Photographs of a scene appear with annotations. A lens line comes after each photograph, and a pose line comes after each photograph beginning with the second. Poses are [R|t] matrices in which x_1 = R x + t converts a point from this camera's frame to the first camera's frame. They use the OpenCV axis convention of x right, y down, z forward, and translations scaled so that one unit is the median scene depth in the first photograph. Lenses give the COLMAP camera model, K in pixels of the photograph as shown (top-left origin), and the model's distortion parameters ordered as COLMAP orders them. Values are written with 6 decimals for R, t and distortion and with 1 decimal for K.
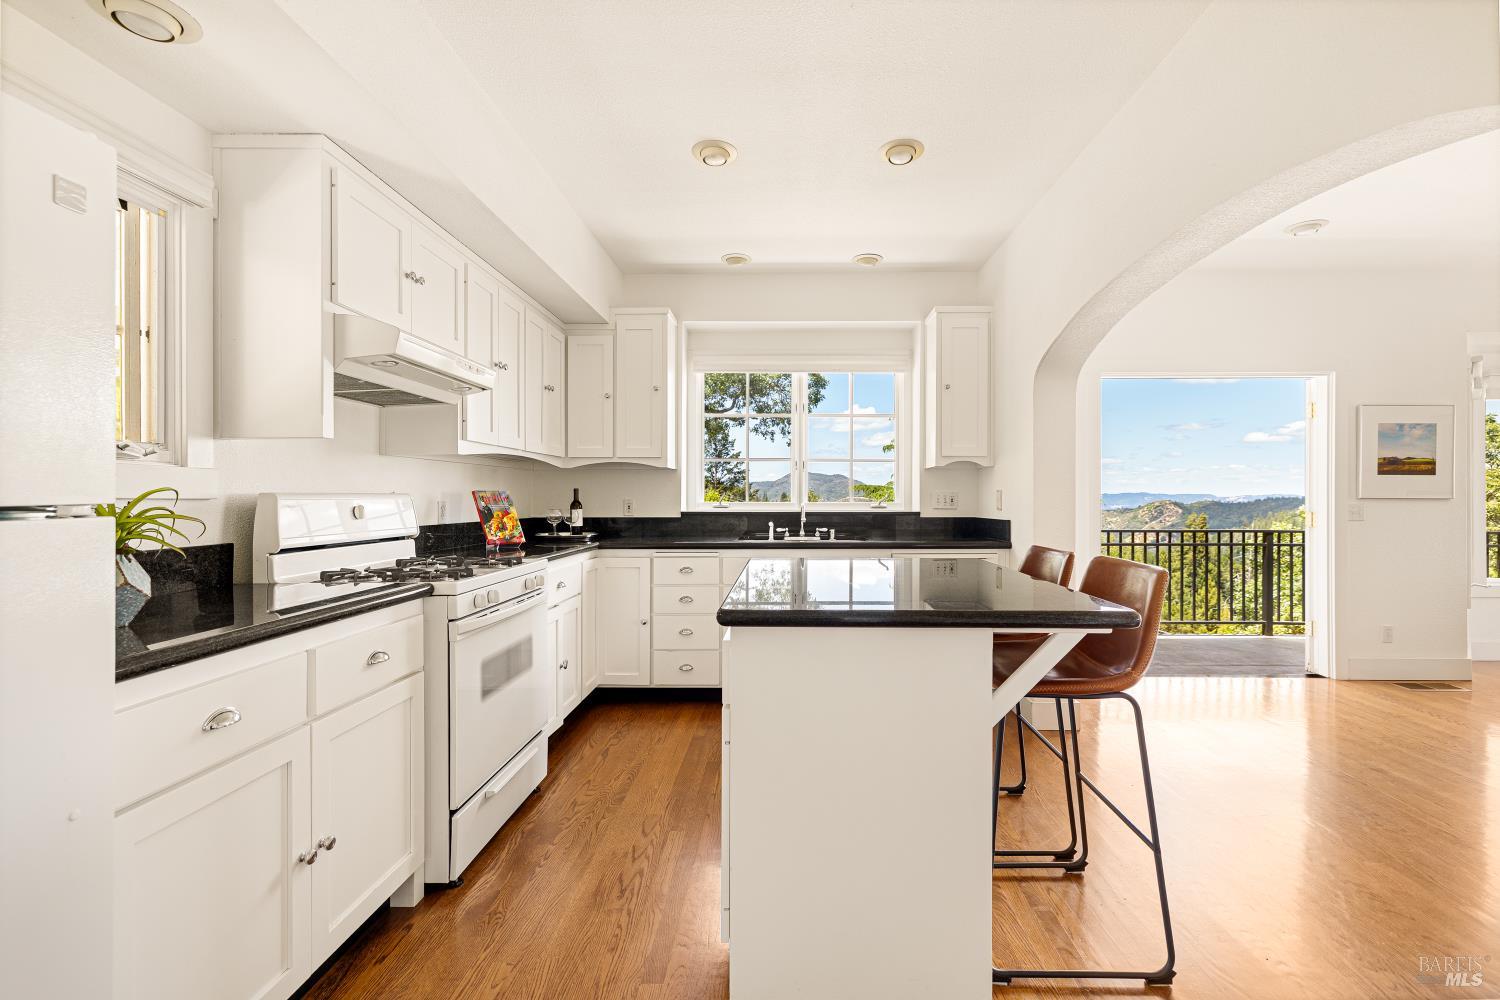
lens RADIAL K [[646.3, 0, 783.2], [0, 646.3, 498.5], [0, 0, 1]] dist [-0.003859, 0.000101]
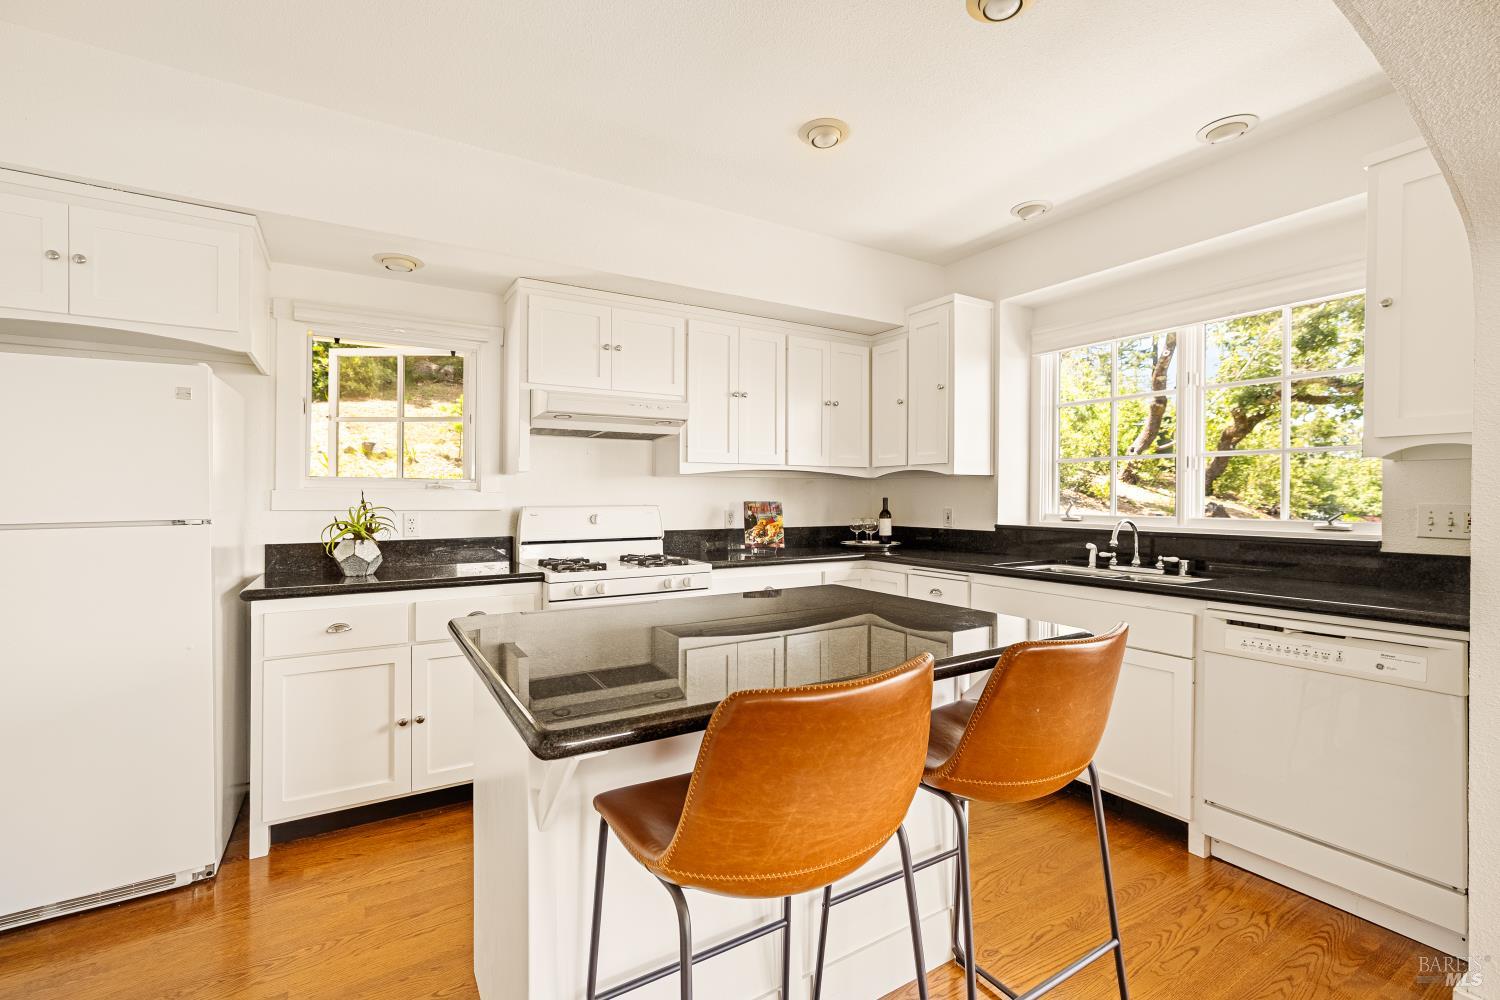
lens RADIAL K [[646.3, 0, 752.4], [0, 646.3, 497.1], [0, 0, 1]] dist [-0.003859, 0.000101]
pose [[0.538282, 0.001393, -0.842764, 0.420521], [-0.003485, 0.999994, -0.000573, -0.015554], [0.842758, 0.003245, 0.538283, 0.295600]]
